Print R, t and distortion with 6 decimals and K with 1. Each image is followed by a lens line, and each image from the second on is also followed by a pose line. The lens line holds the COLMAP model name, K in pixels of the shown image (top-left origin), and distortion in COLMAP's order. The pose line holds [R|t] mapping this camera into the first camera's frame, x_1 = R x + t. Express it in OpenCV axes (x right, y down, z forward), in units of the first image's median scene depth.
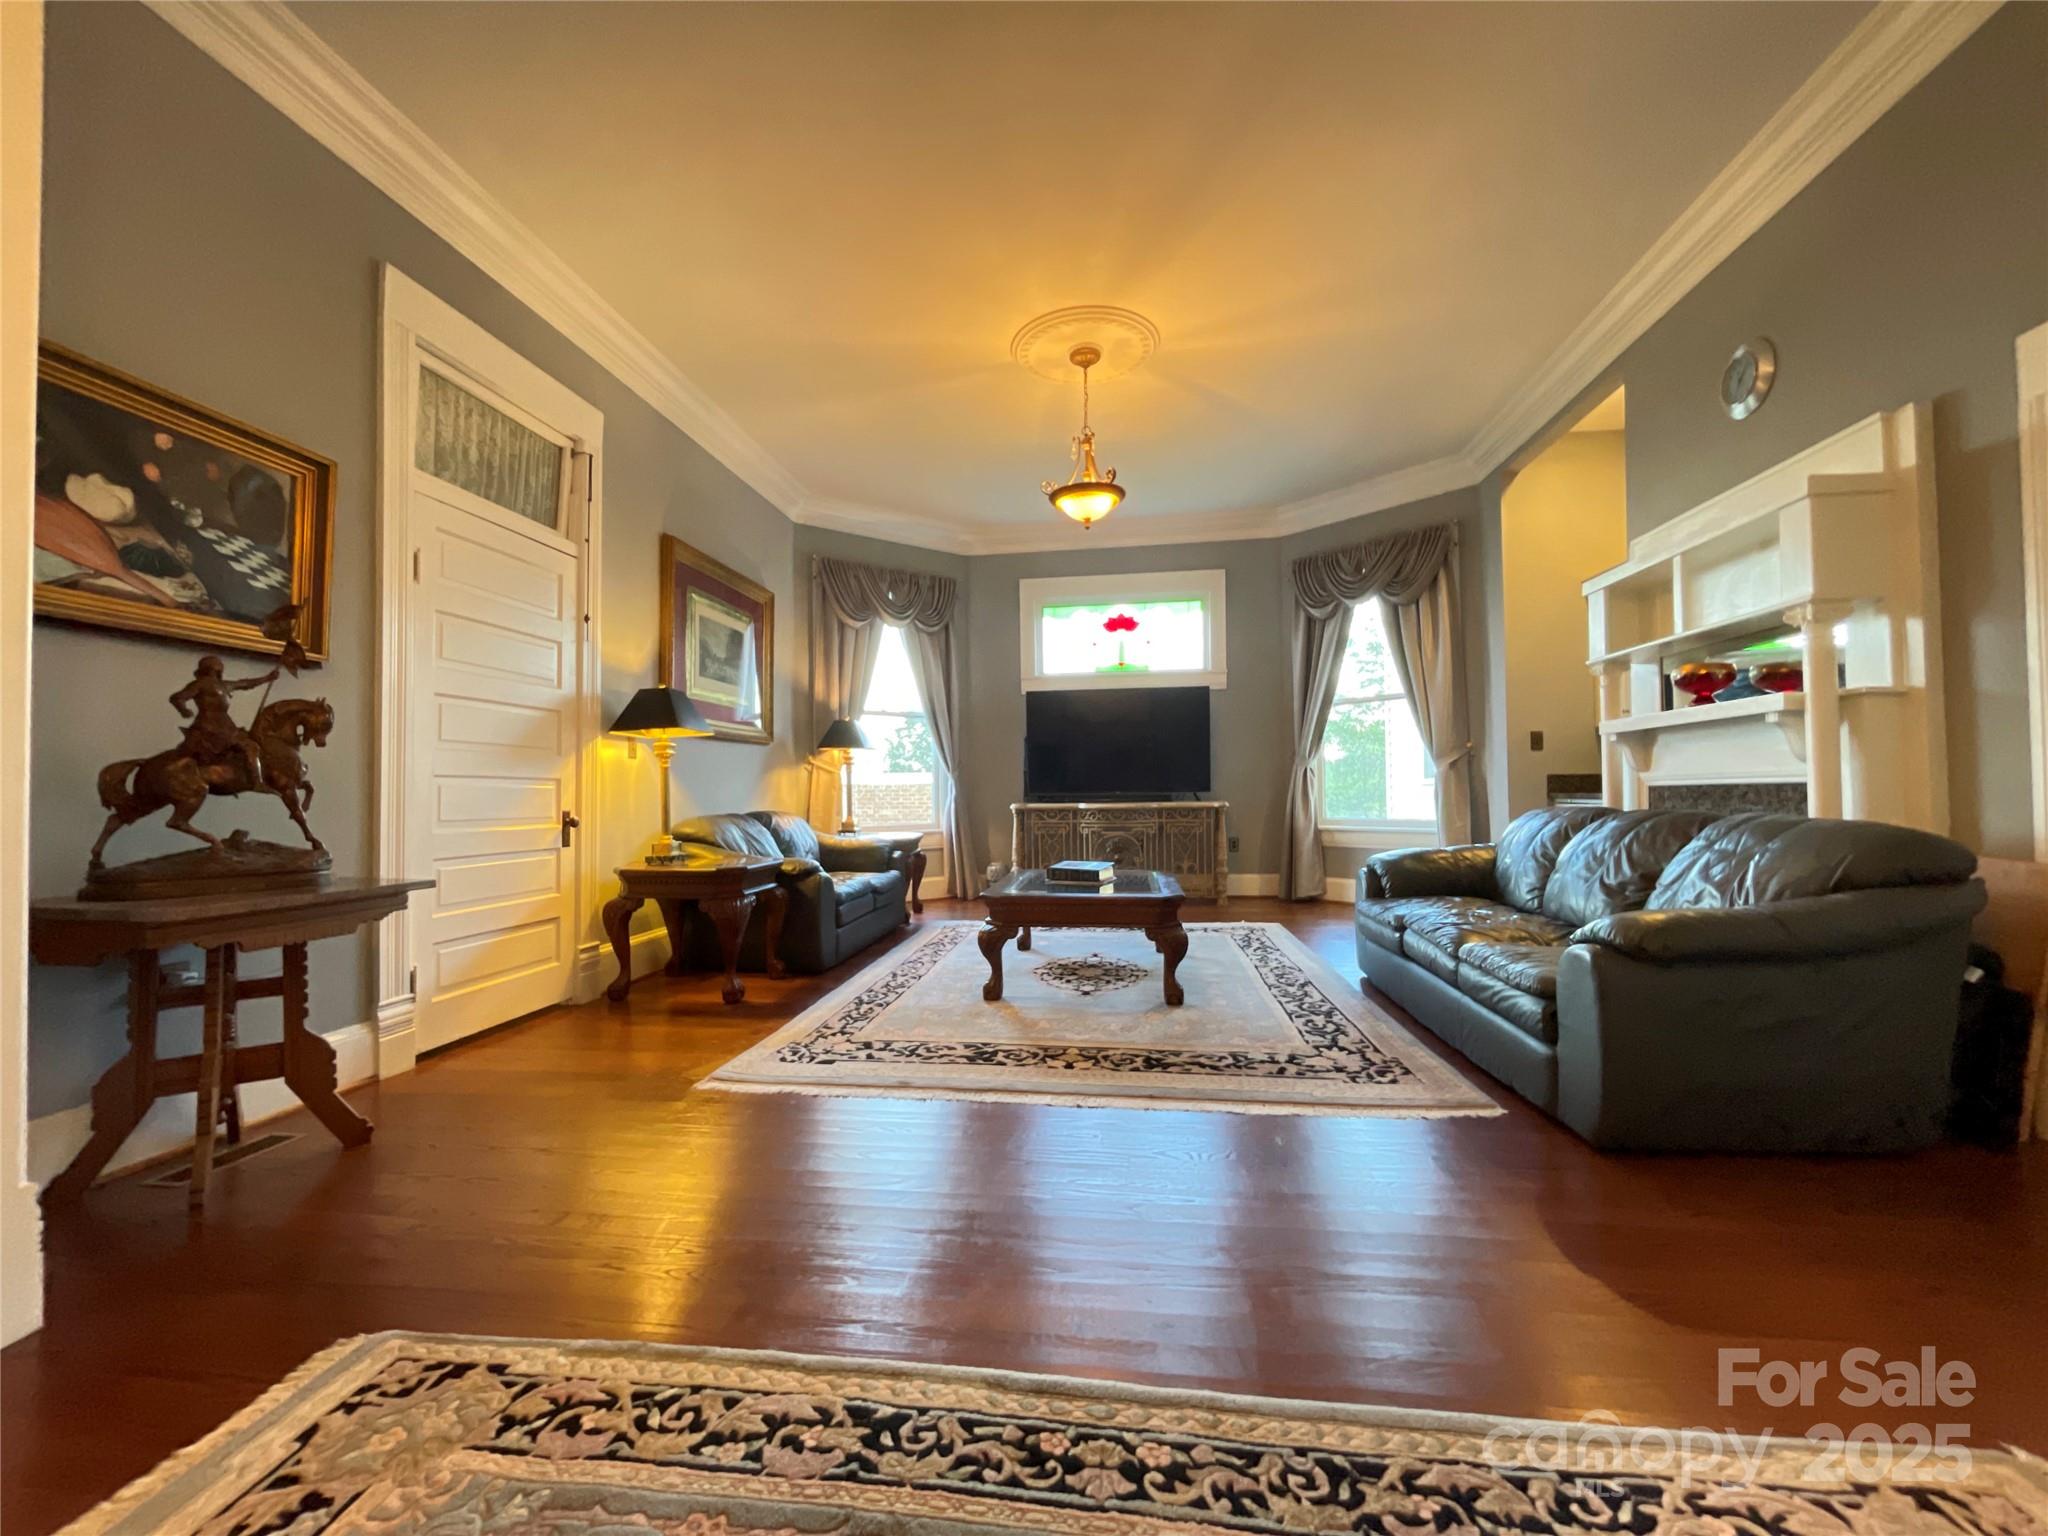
lens RADIAL K [[834.5, 0, 1013.8], [0, 834.5, 776.4], [0, 0, 1]] dist [-0.003186, 0.000968]
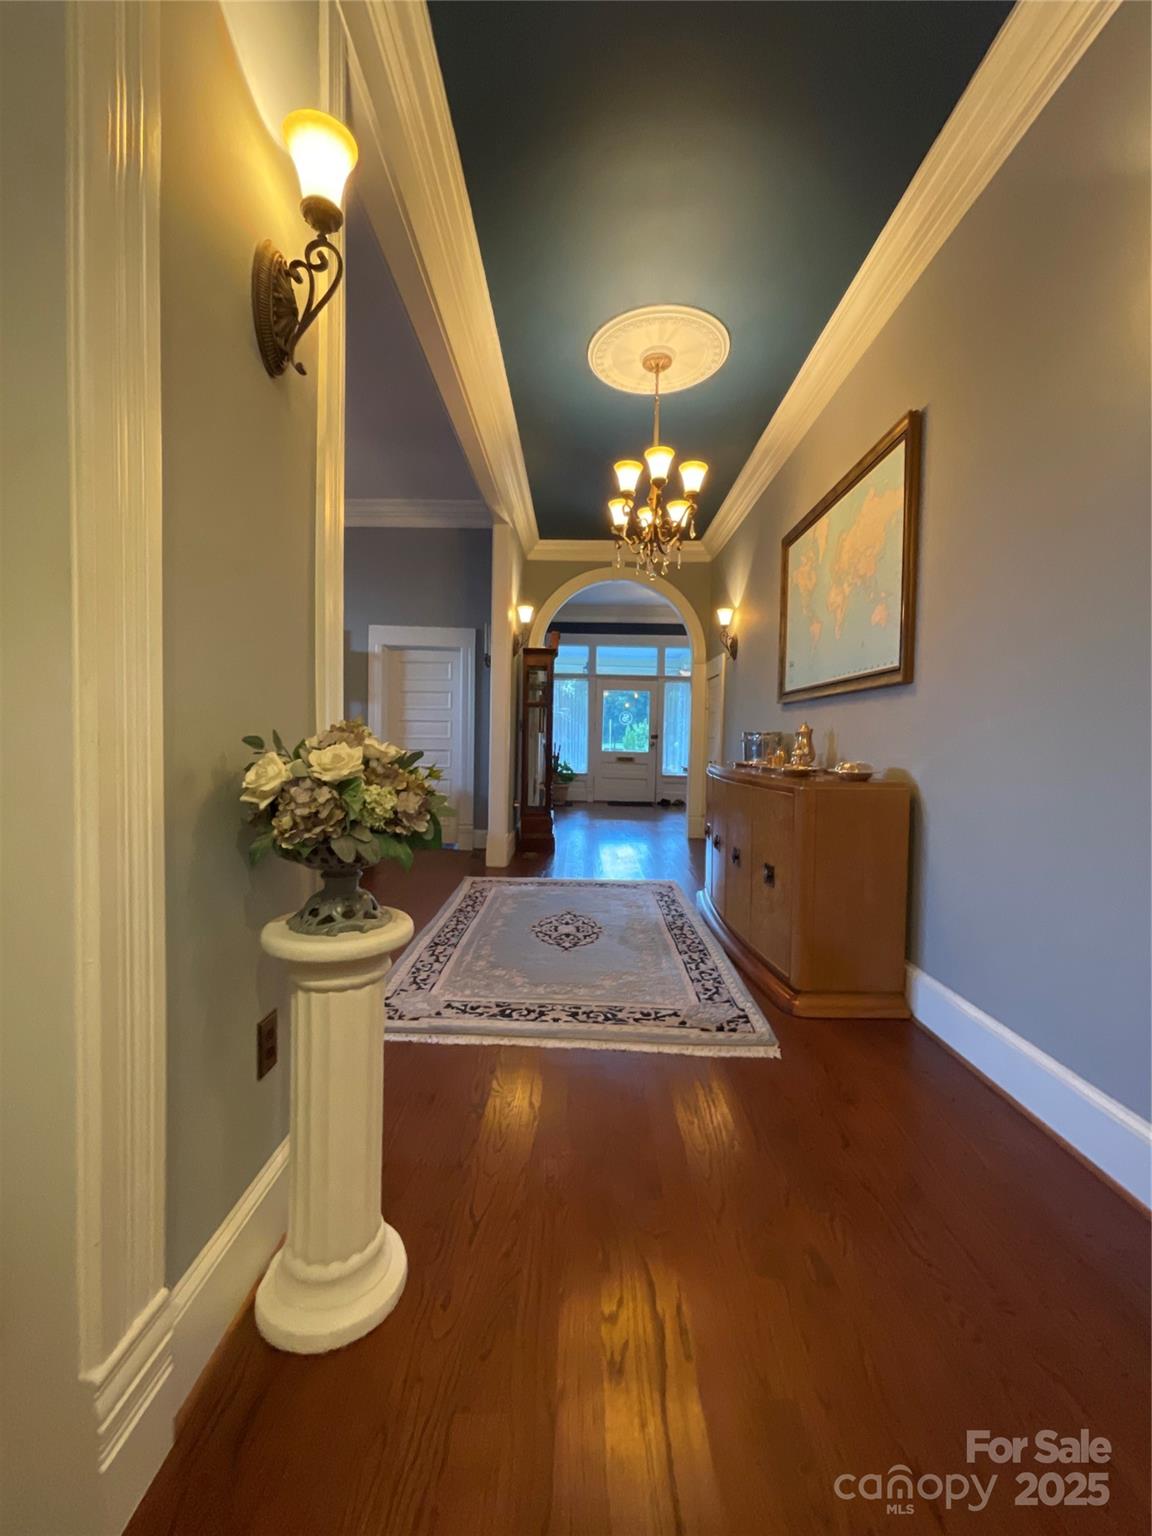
lens RADIAL K [[625.9, 0, 573.0], [0, 625.9, 756.8], [0, 0, 1]] dist [-0.003186, 0.000968]
pose [[-0.115226, -0.025161, 0.993021, -1.256788], [-0.040509, 0.998967, 0.020611, -0.041746], [-0.992513, -0.037852, -0.116127, 0.338951]]
